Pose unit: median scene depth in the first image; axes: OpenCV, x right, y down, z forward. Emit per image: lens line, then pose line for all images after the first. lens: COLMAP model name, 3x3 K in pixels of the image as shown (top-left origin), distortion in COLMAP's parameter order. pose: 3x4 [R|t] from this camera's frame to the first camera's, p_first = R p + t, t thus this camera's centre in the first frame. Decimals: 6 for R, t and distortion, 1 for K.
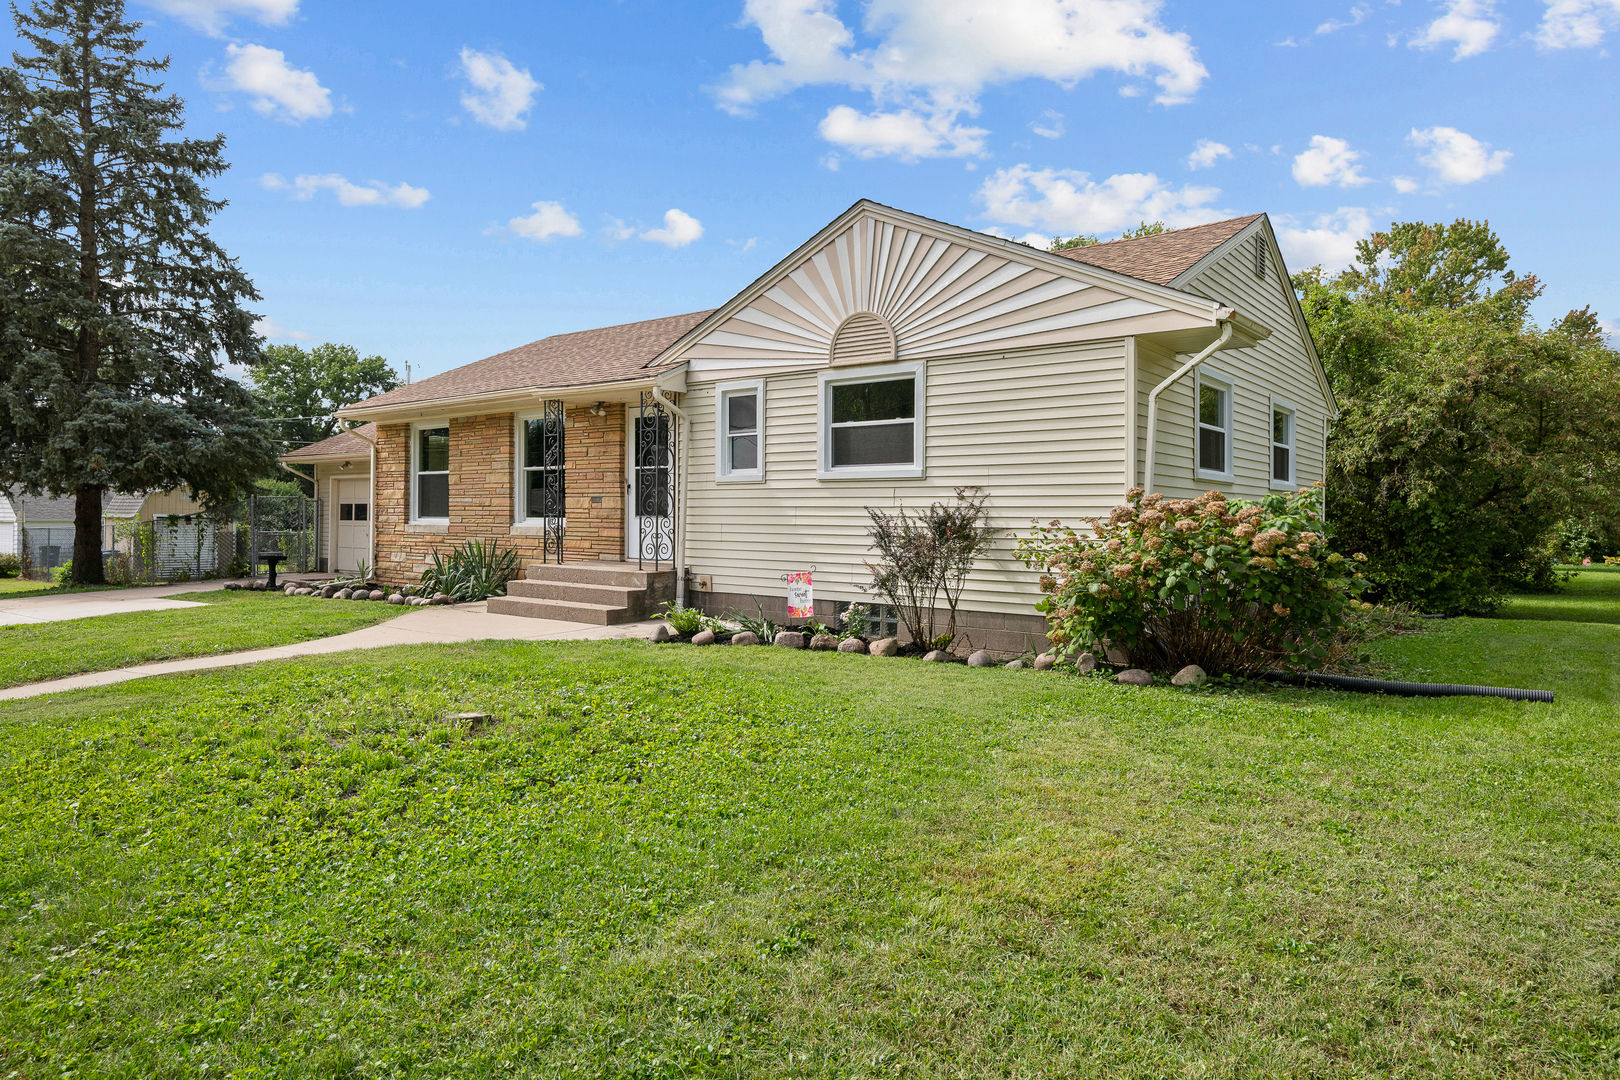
lens RADIAL K [[991.7, 0, 804.9], [0, 991.7, 532.2], [0, 0, 1]] dist [0.000268, -0.000363]
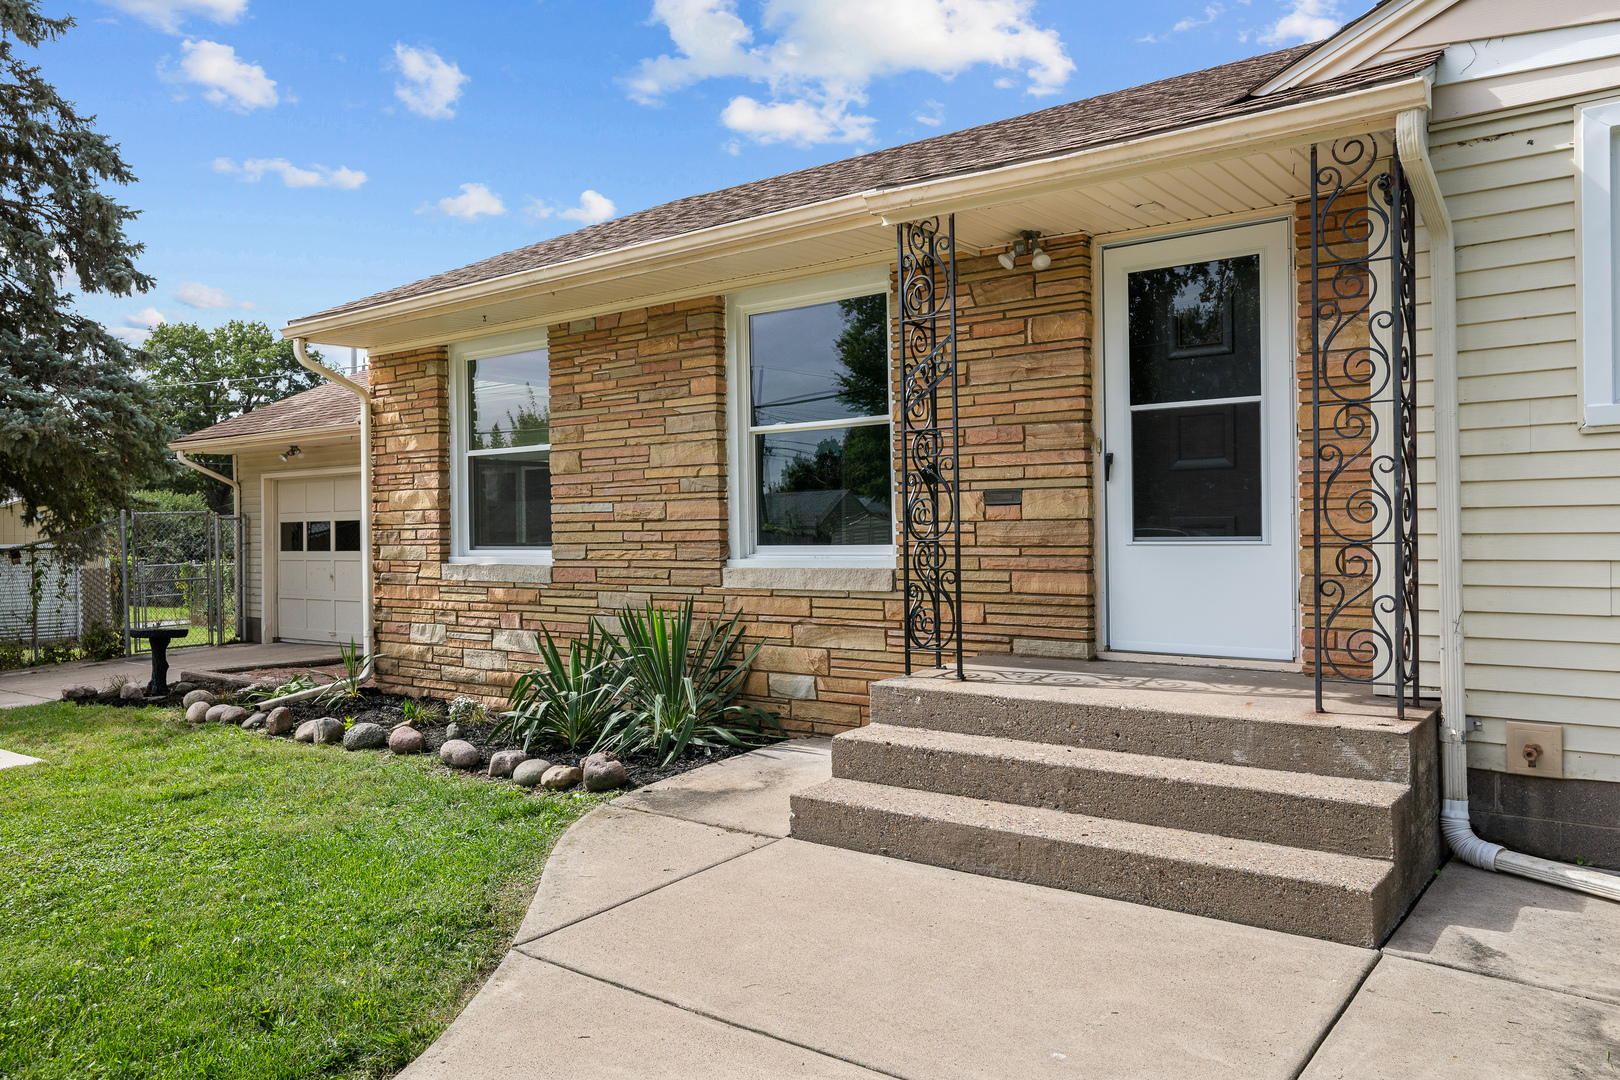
lens RADIAL K [[1119.7, 0, 816.3], [0, 1119.7, 537.1], [0, 0, 1]] dist [-0.004703, -0.001140]
pose [[0.999209, -0.026121, 0.029999, -0.236258], [0.026171, 0.999657, -0.001270, -0.014914], [-0.029956, 0.002054, 0.999549, 0.456206]]
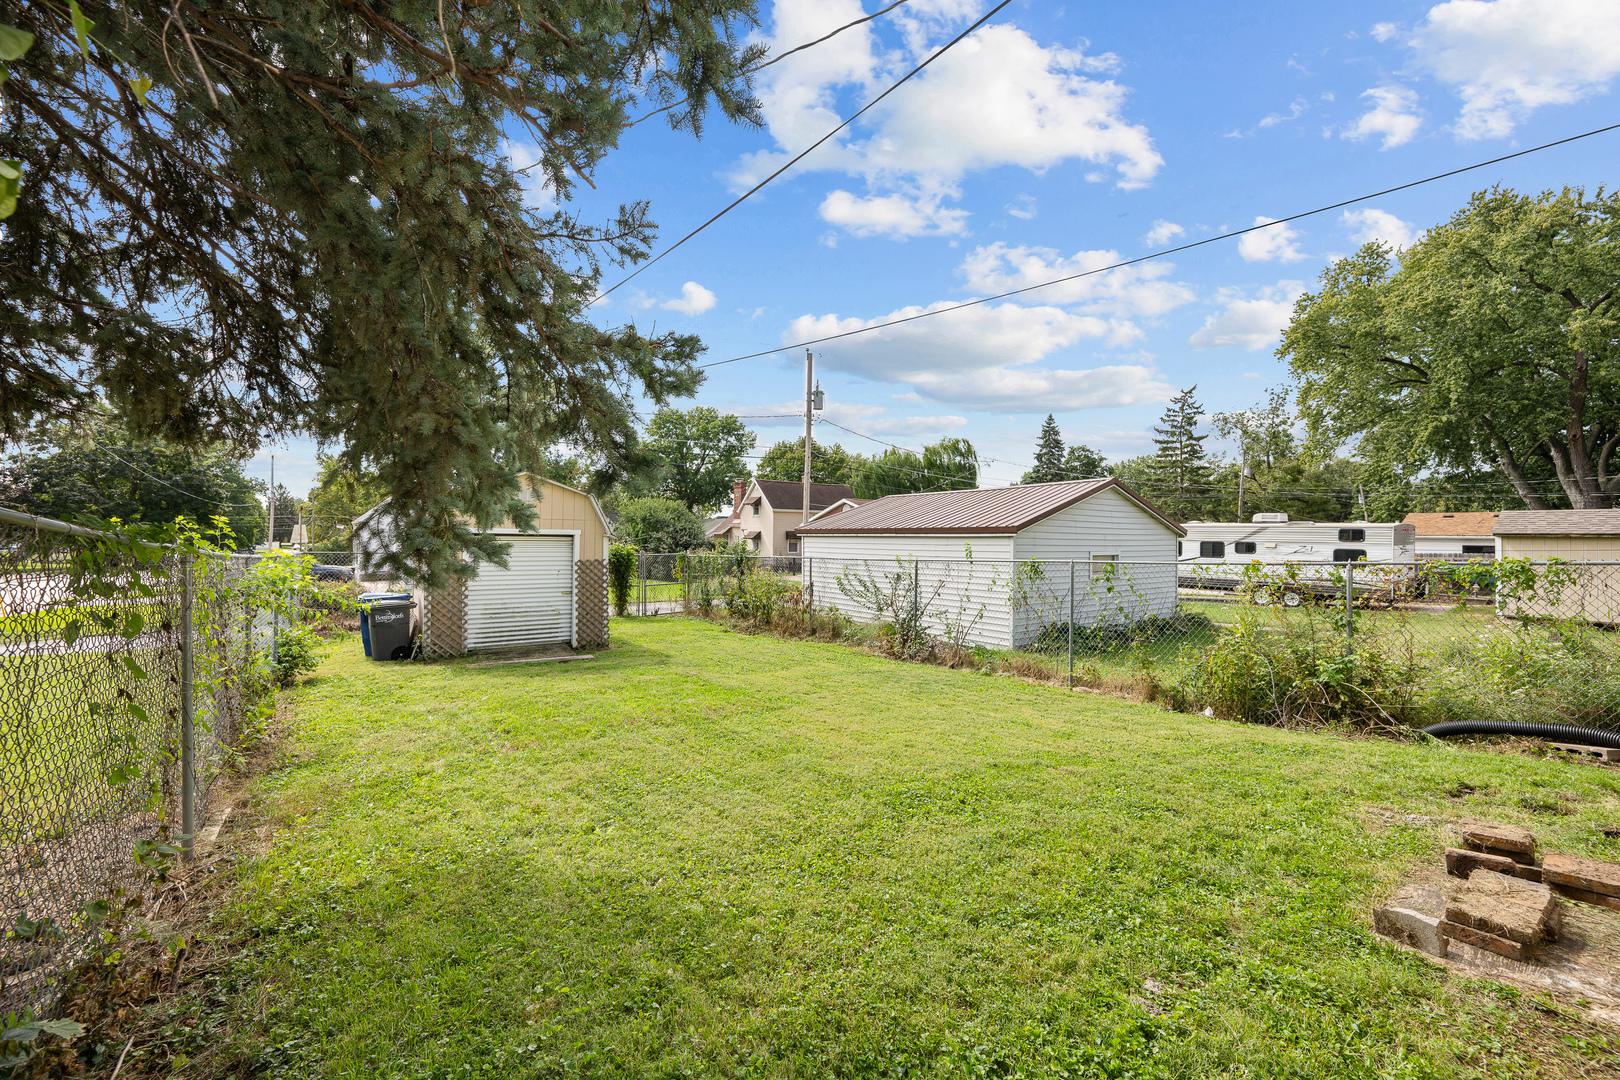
lens RADIAL K [[650.4, 0, 808.4], [0, 650.4, 545.0], [0, 0, 1]] dist [-0.002356, -0.000076]
pose [[0.963581, 0.001333, -0.267415, -0.476396], [-0.000052, 0.999988, 0.004799, -0.017527], [0.267418, -0.004610, 0.963570, 0.889355]]
